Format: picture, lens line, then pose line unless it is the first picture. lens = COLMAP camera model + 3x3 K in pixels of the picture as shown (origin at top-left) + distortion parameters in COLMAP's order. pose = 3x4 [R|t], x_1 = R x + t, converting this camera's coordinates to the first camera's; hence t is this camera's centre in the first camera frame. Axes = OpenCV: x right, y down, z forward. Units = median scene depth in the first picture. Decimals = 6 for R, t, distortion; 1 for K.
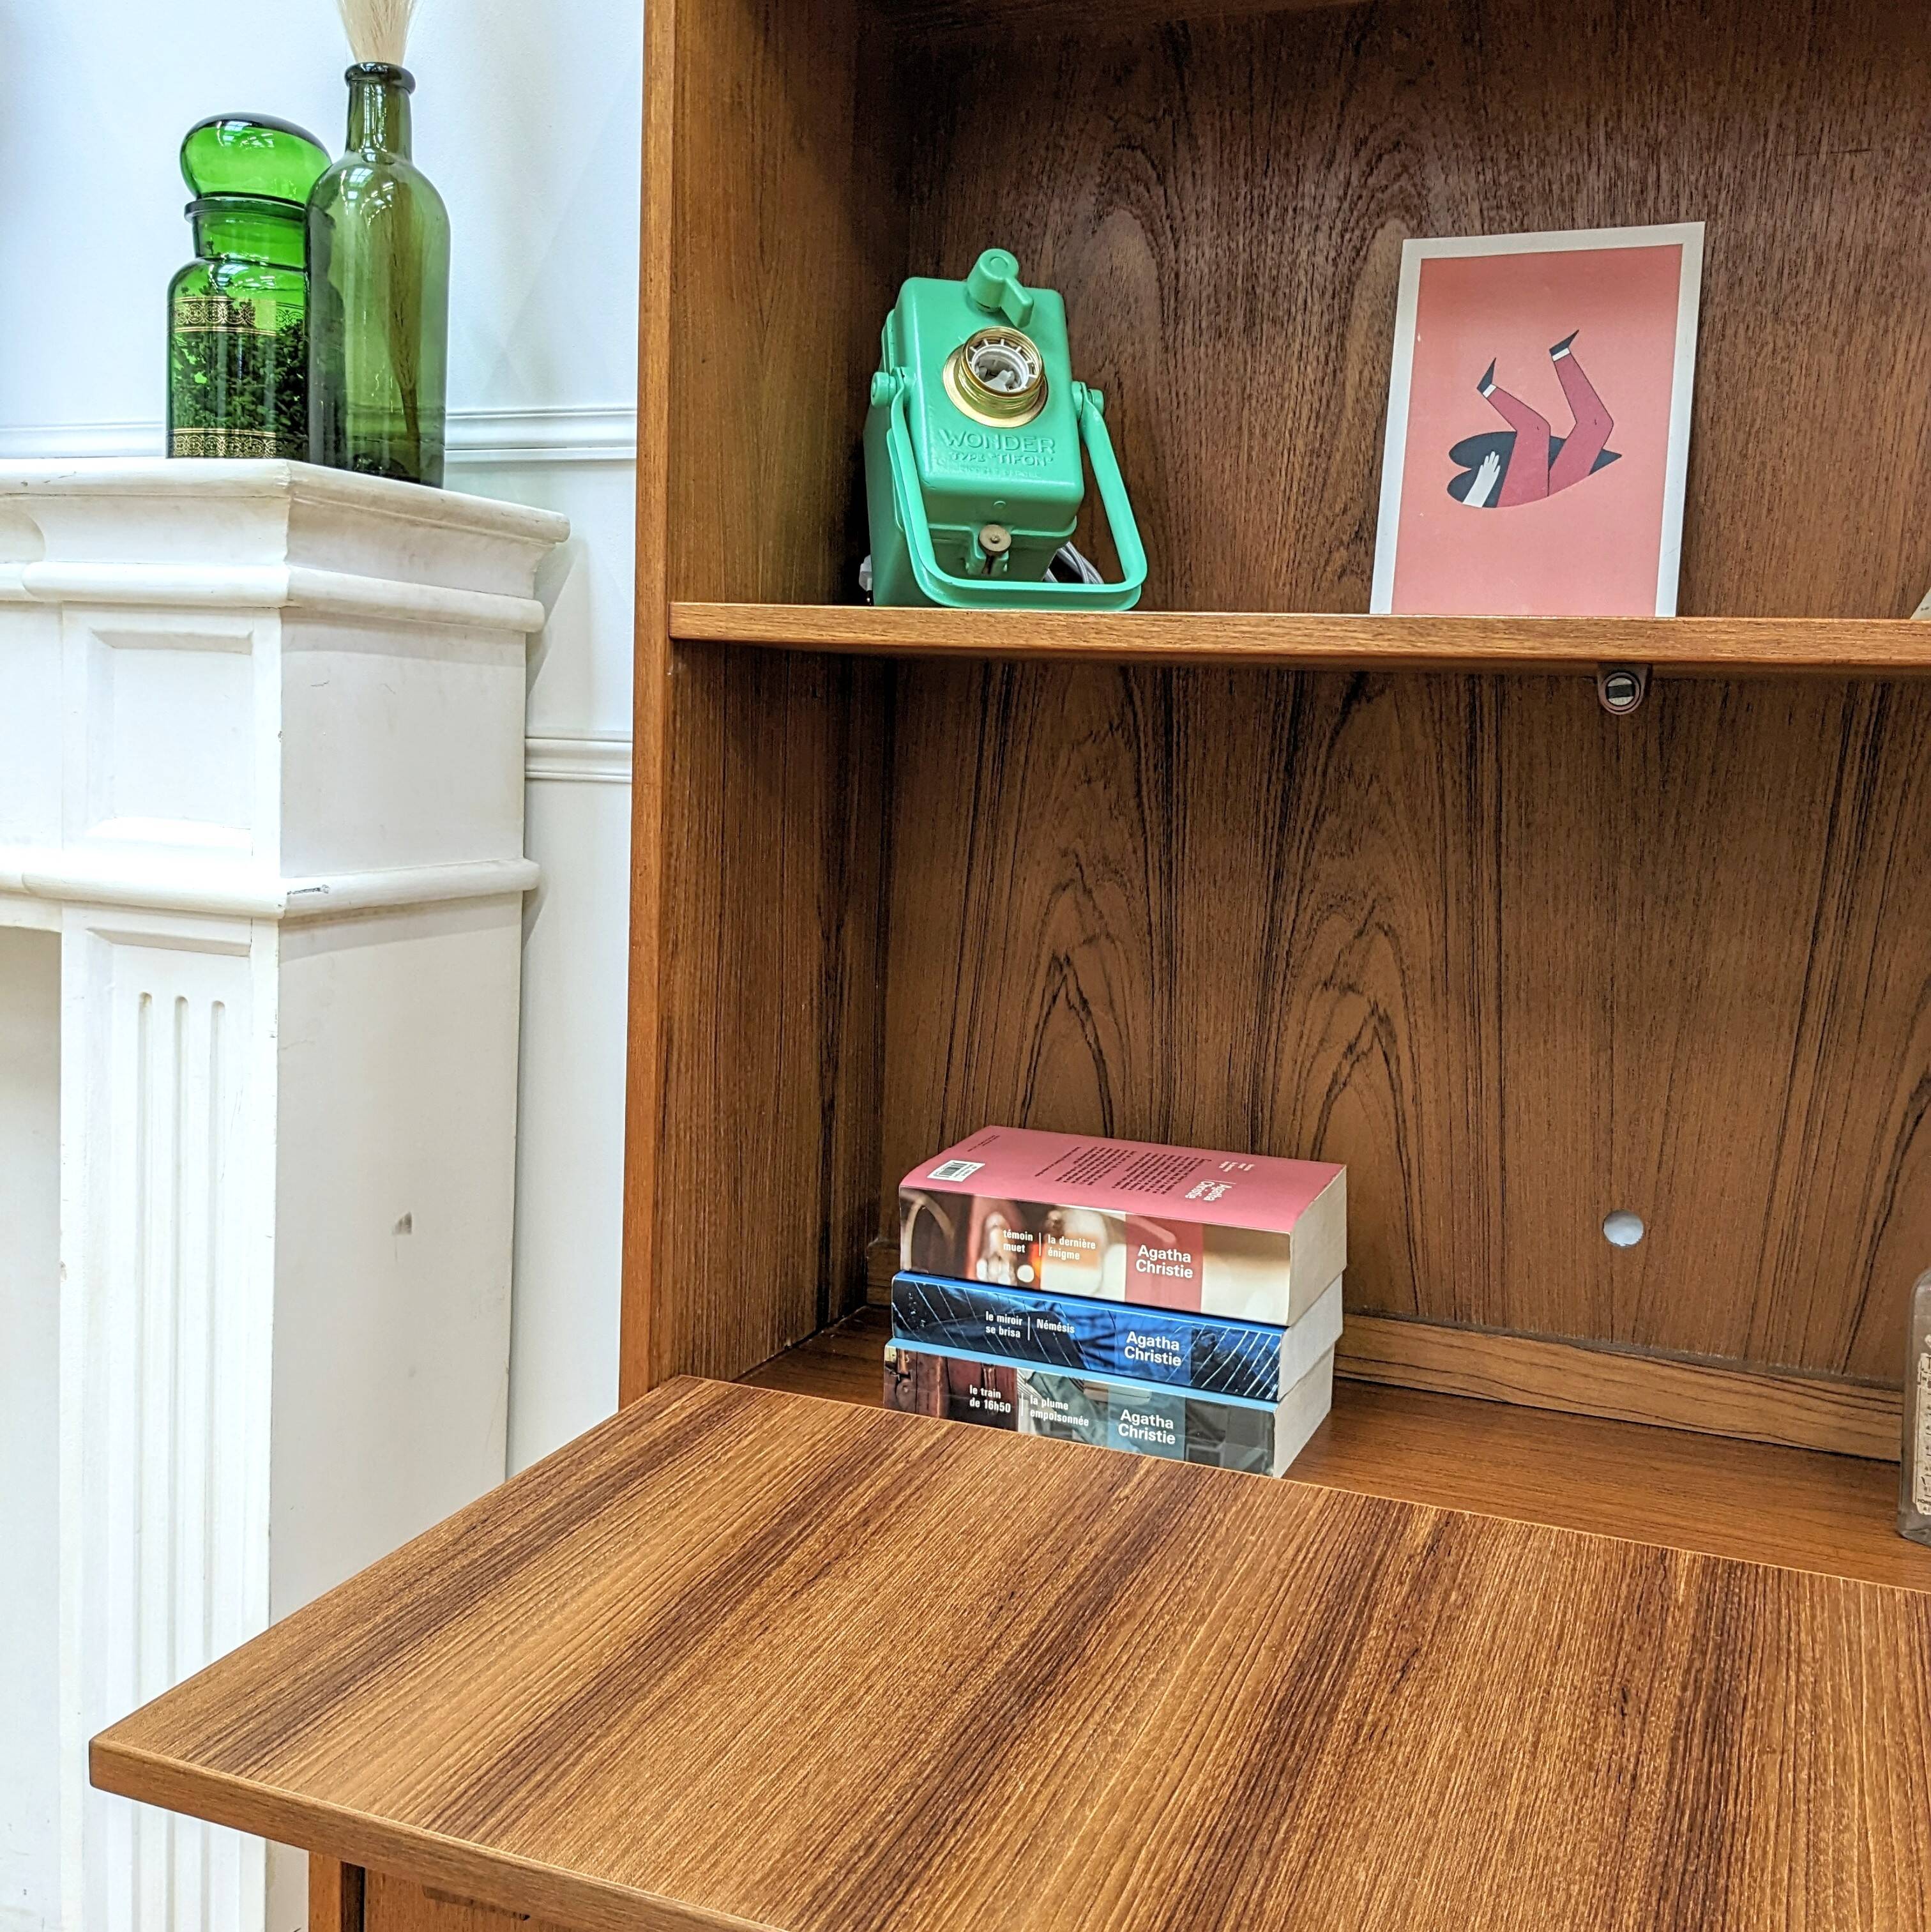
lens RADIAL K [[2066.9, 0, 967.4], [0, 2066.9, 920.3], [0, 0, 1]] dist [0.013501, 0.000000]
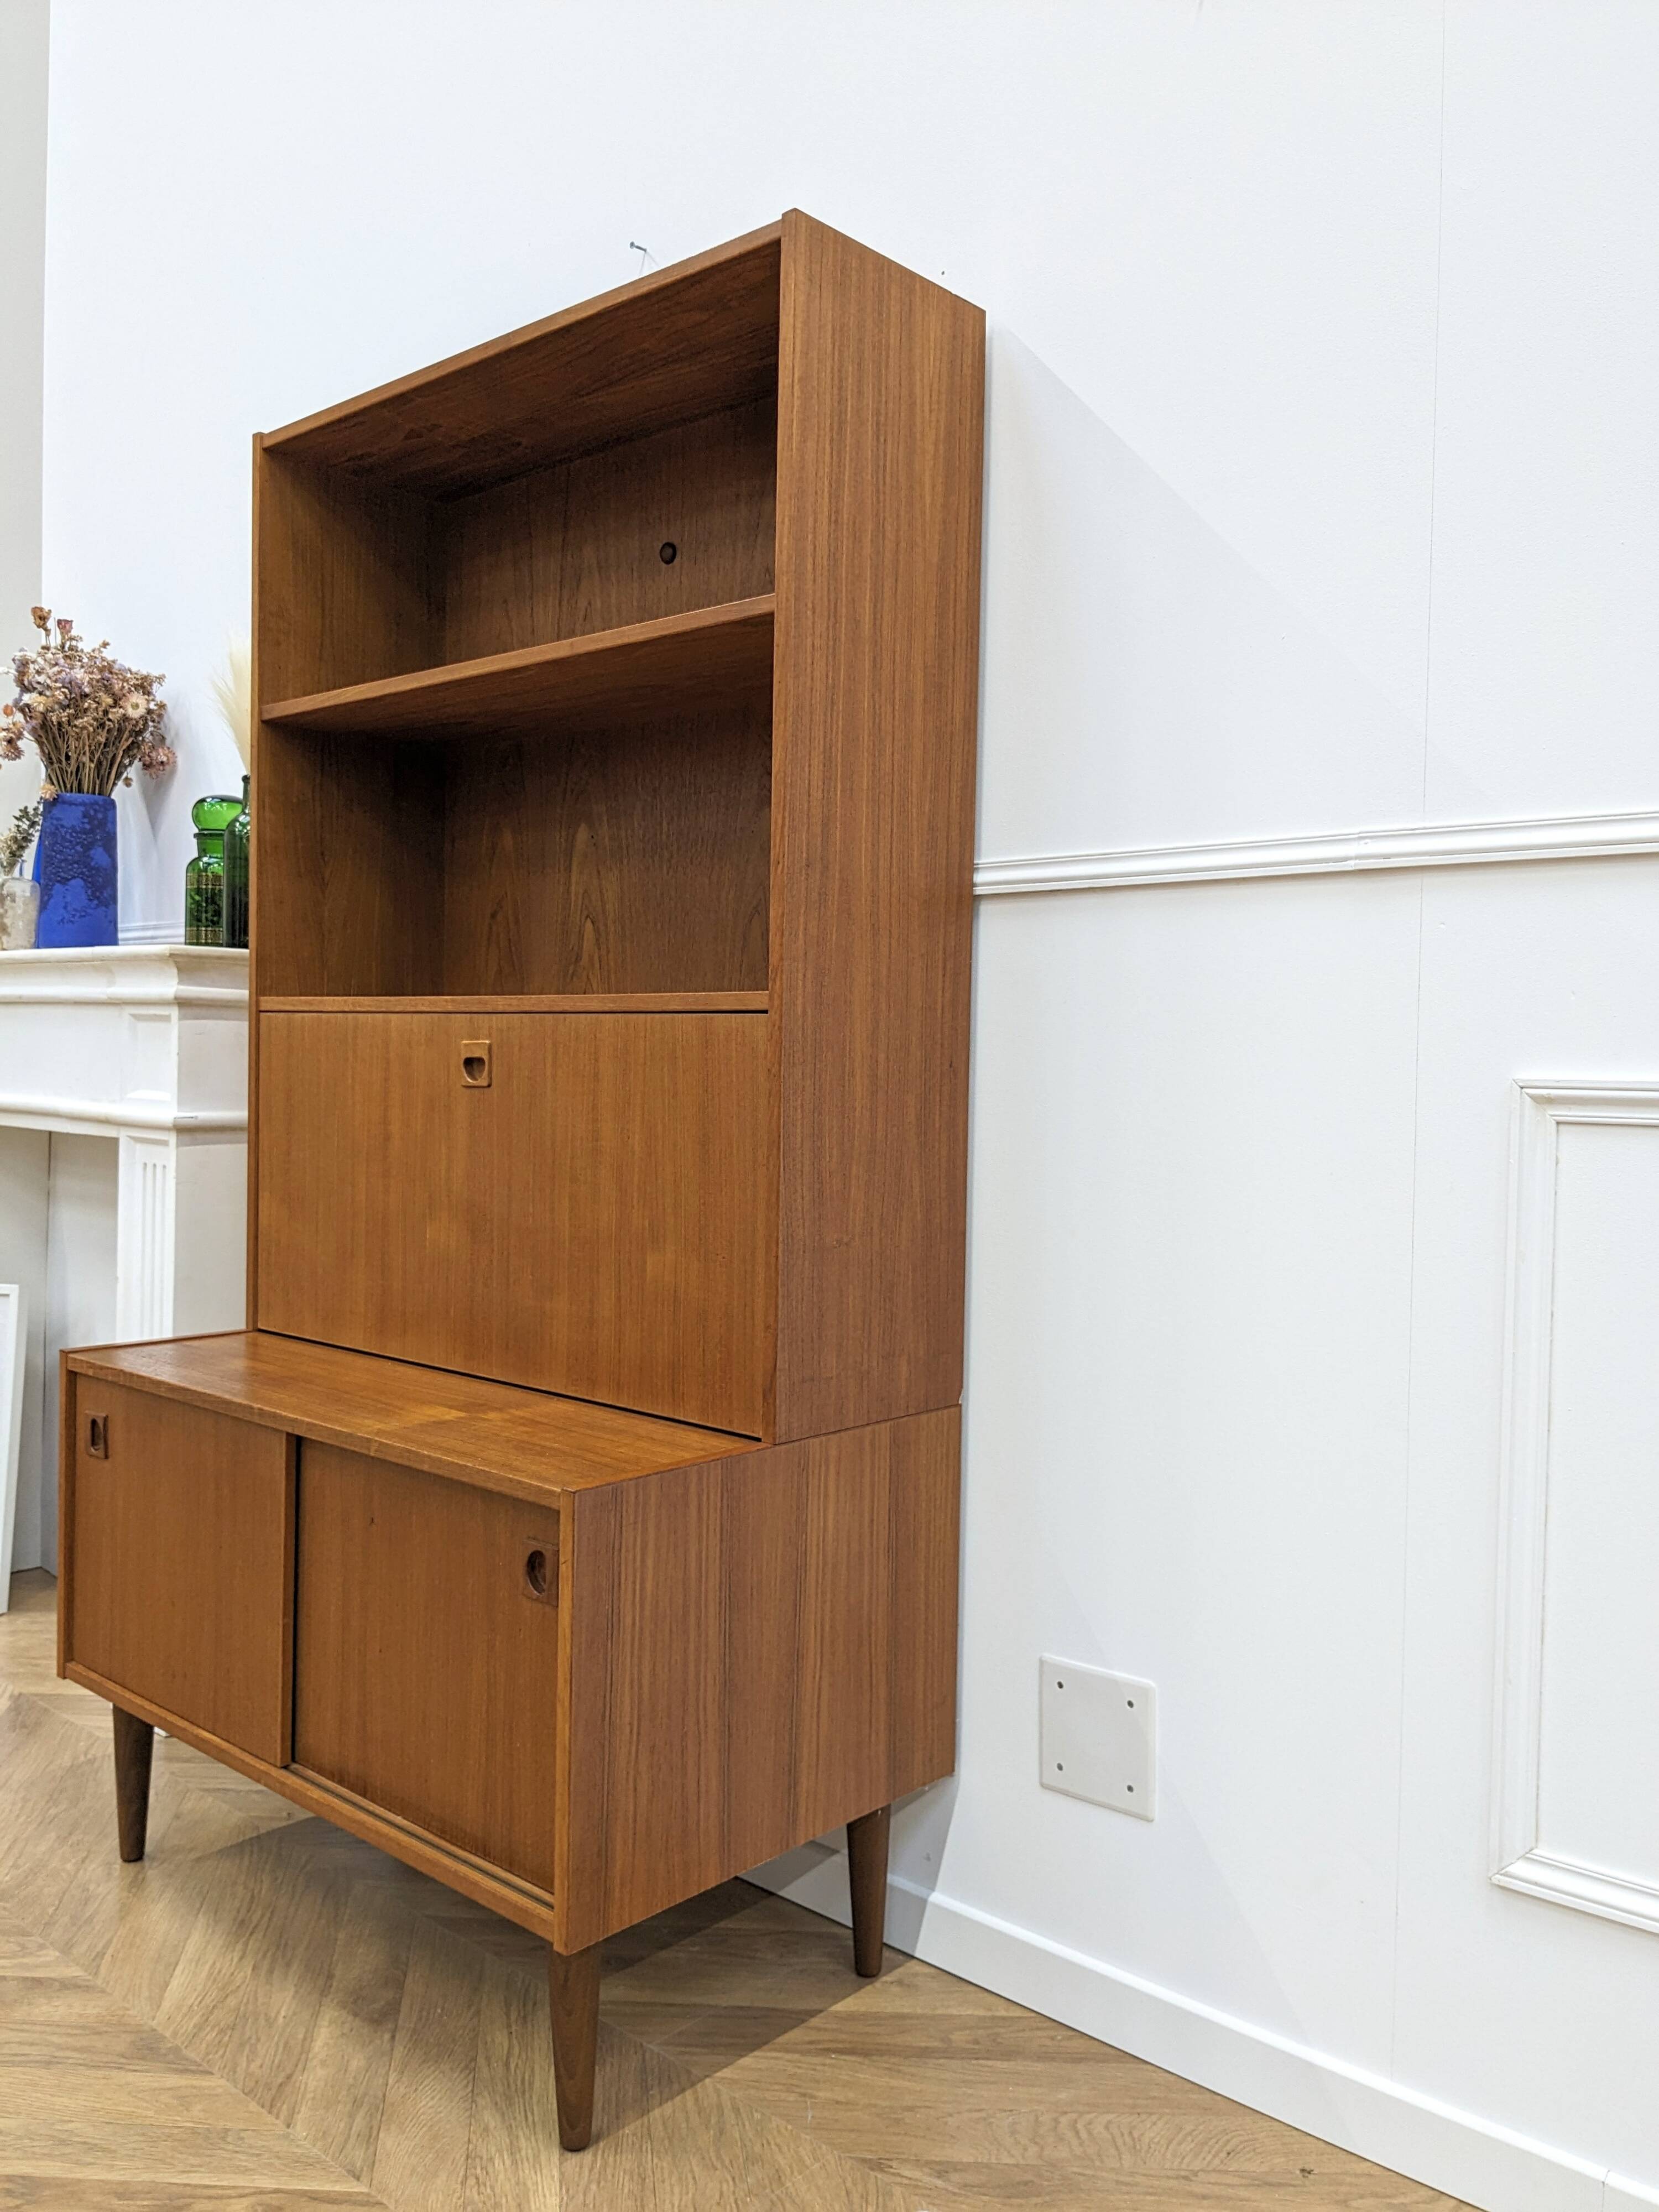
lens RADIAL K [[1781.0, 0, 840.9], [0, 1781.0, 1090.7], [0, 0, 1]] dist [0.024882, -0.055436]
pose [[0.944230, -0.008927, -0.329166, 1.158730], [-0.019338, 0.996404, -0.082495, 0.118661], [0.328718, 0.084260, 0.940662, -0.764043]]
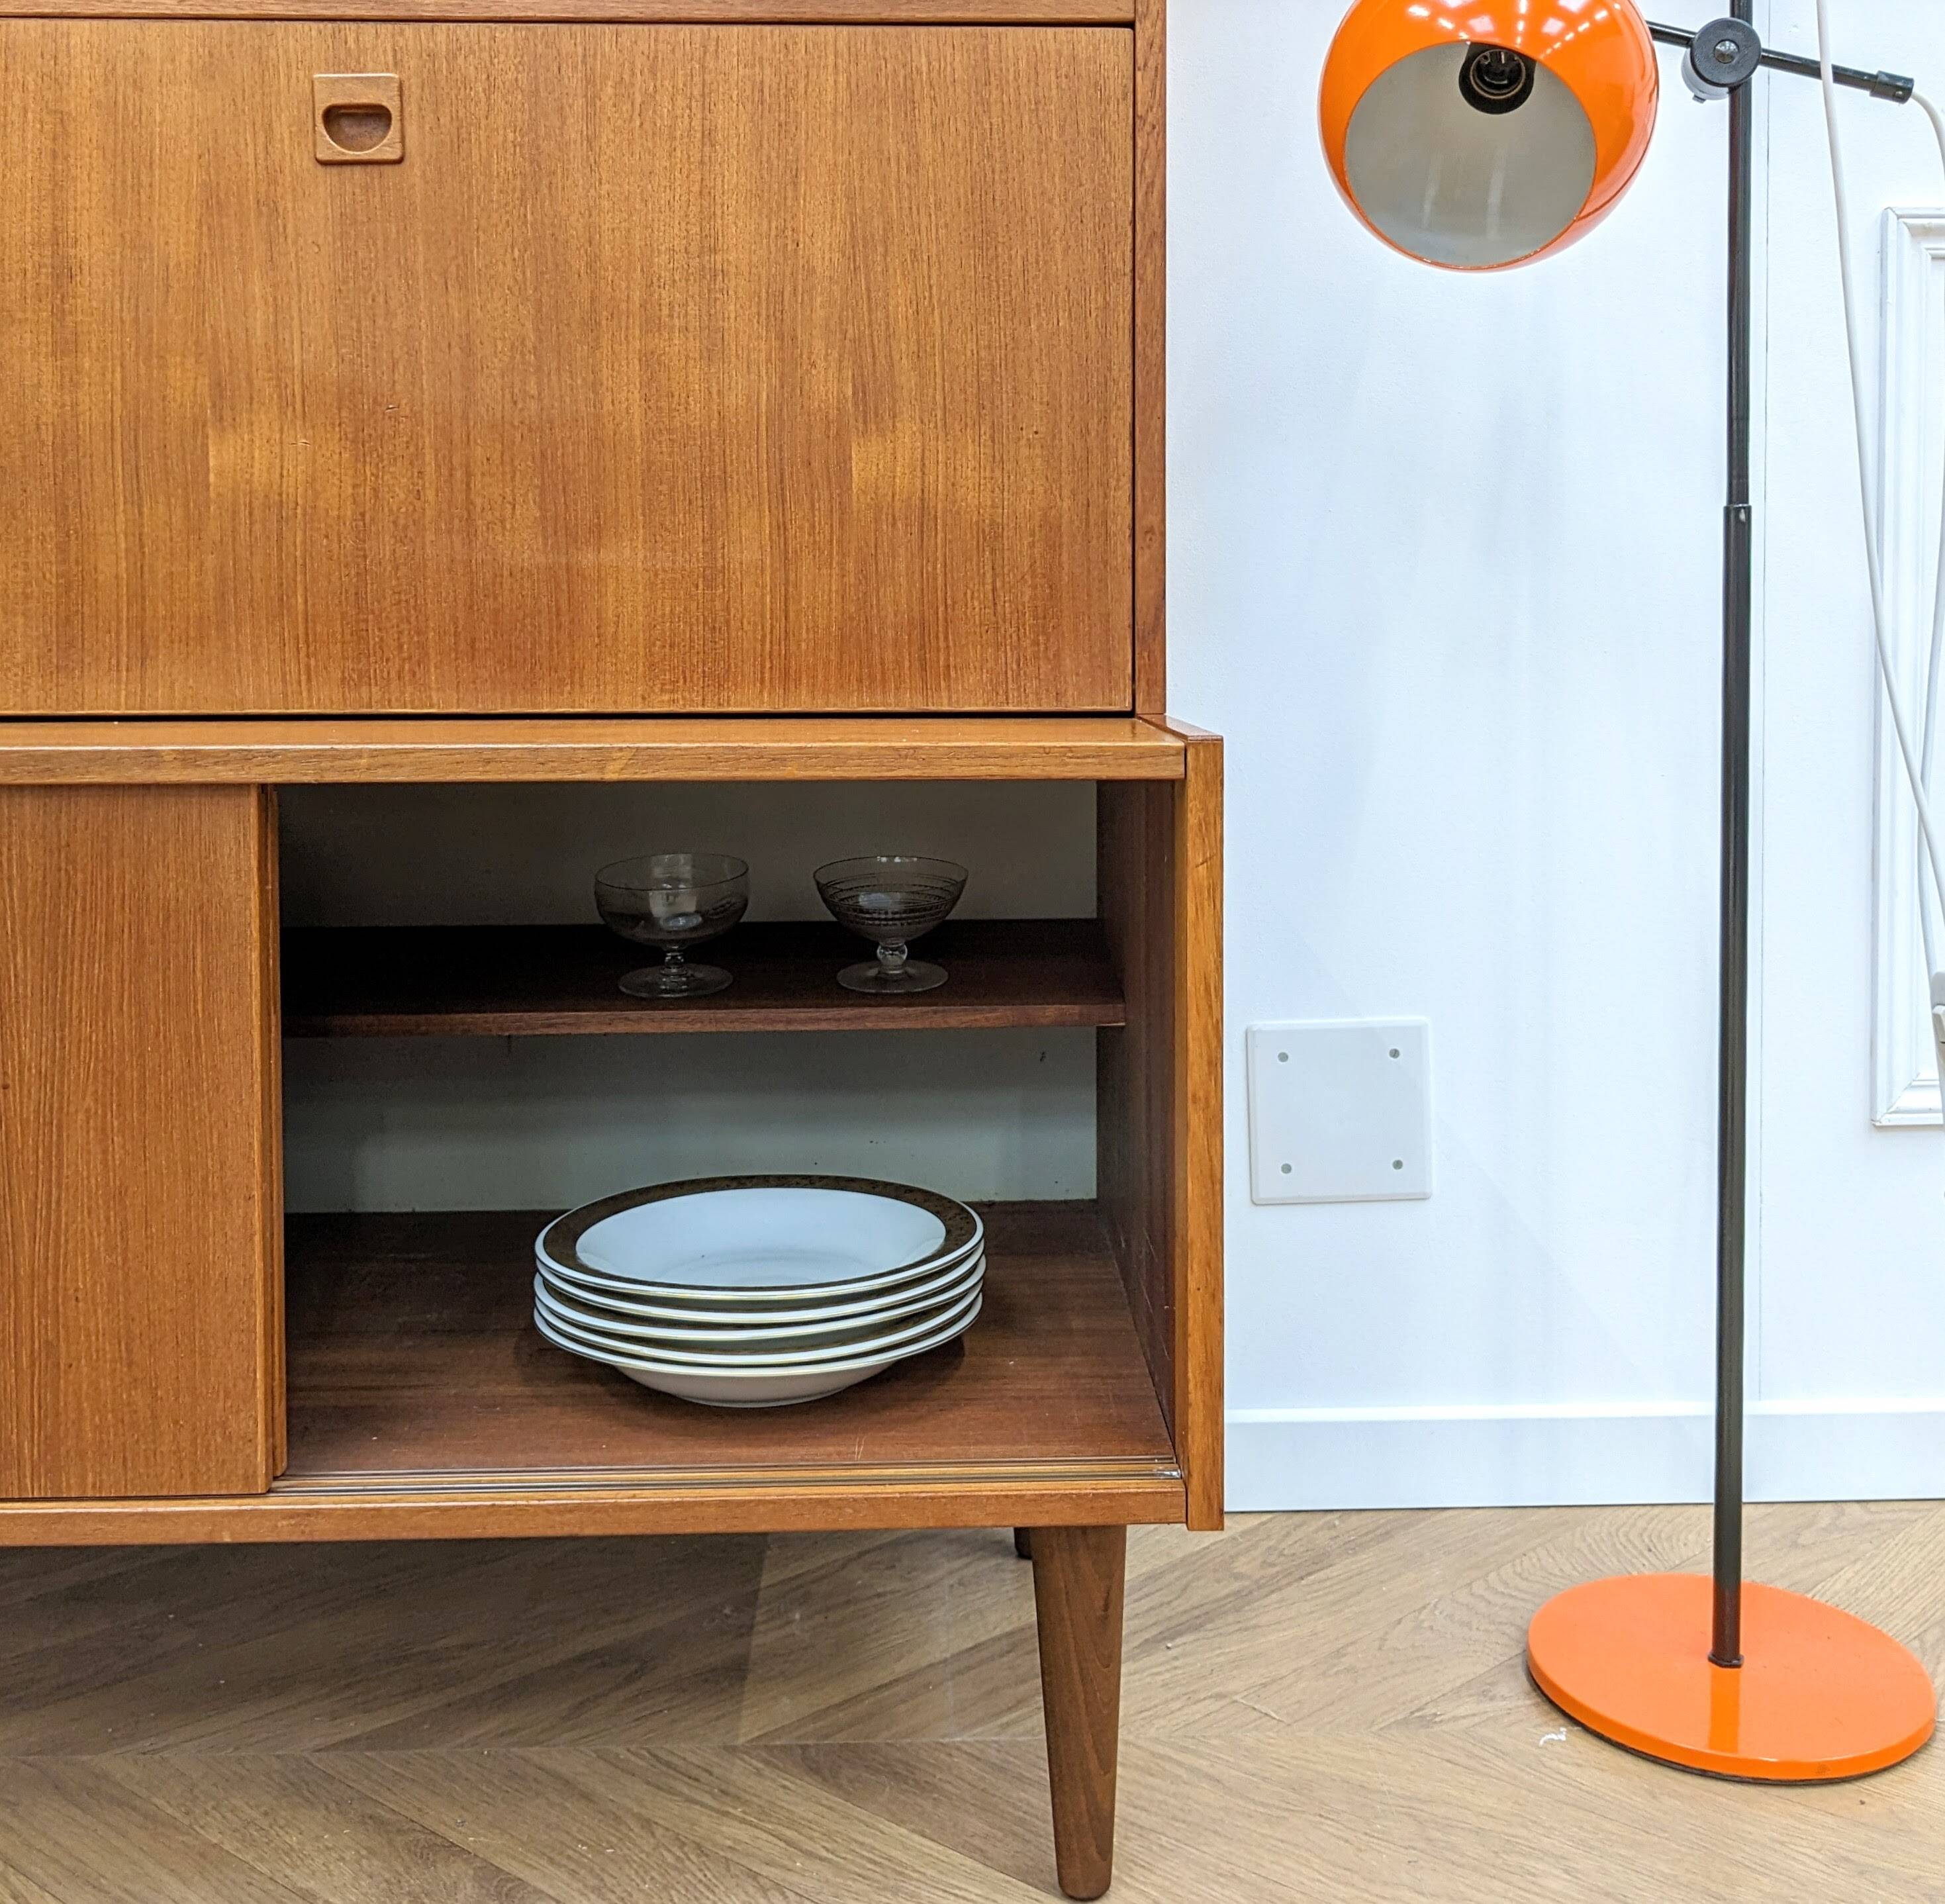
lens RADIAL K [[2145.0, 0, 1004.4], [0, 2145.0, 716.7], [0, 0, 1]] dist [0.011392, 0.000000]
pose [[0.908431, -0.055877, 0.414284, 0.063360], [0.074510, 0.996800, -0.028937, 0.320001], [-0.411342, 0.057156, 0.909687, -0.360571]]
